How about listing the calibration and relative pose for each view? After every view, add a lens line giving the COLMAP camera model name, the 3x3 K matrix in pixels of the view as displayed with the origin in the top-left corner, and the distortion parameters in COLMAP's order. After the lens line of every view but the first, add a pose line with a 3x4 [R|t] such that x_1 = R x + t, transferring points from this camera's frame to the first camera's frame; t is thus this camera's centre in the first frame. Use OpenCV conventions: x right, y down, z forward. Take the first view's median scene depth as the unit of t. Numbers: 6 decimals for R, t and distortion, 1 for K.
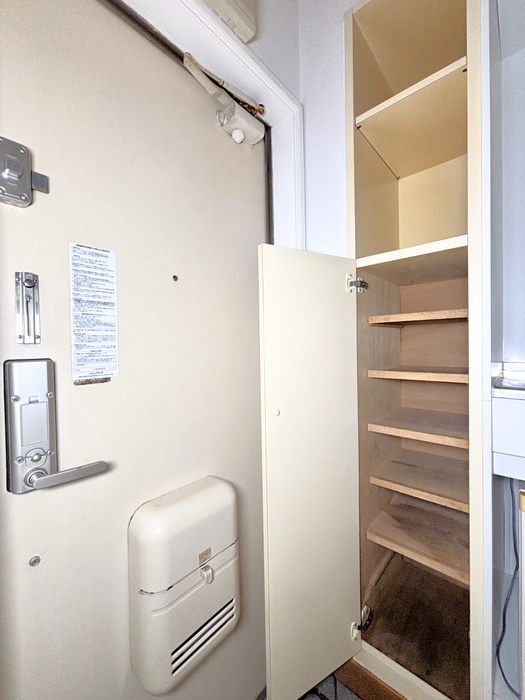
lens RADIAL K [[293.9, 0, 264.4], [0, 293.9, 347.4], [0, 0, 1]] dist [0.003805, 0.000601]
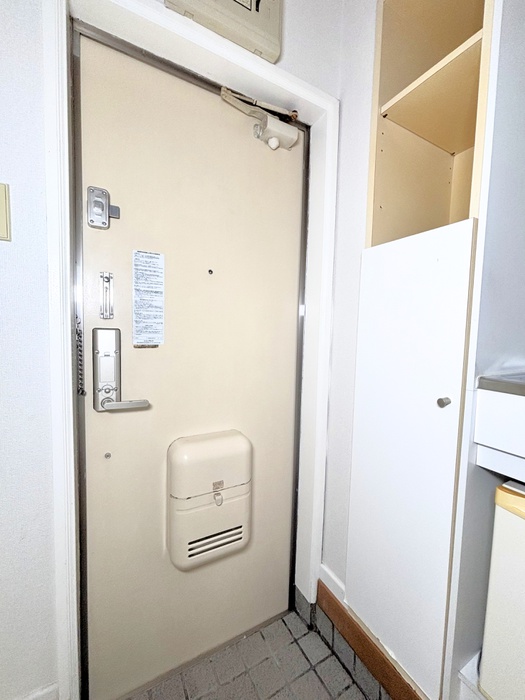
lens RADIAL K [[293.9, 0, 264.4], [0, 293.9, 347.4], [0, 0, 1]] dist [0.003805, 0.000601]
pose [[0.942137, 0.068042, -0.328250, 0.427449], [-0.050666, 0.996838, 0.061210, 0.002017], [0.331377, -0.041037, 0.942606, -0.164464]]
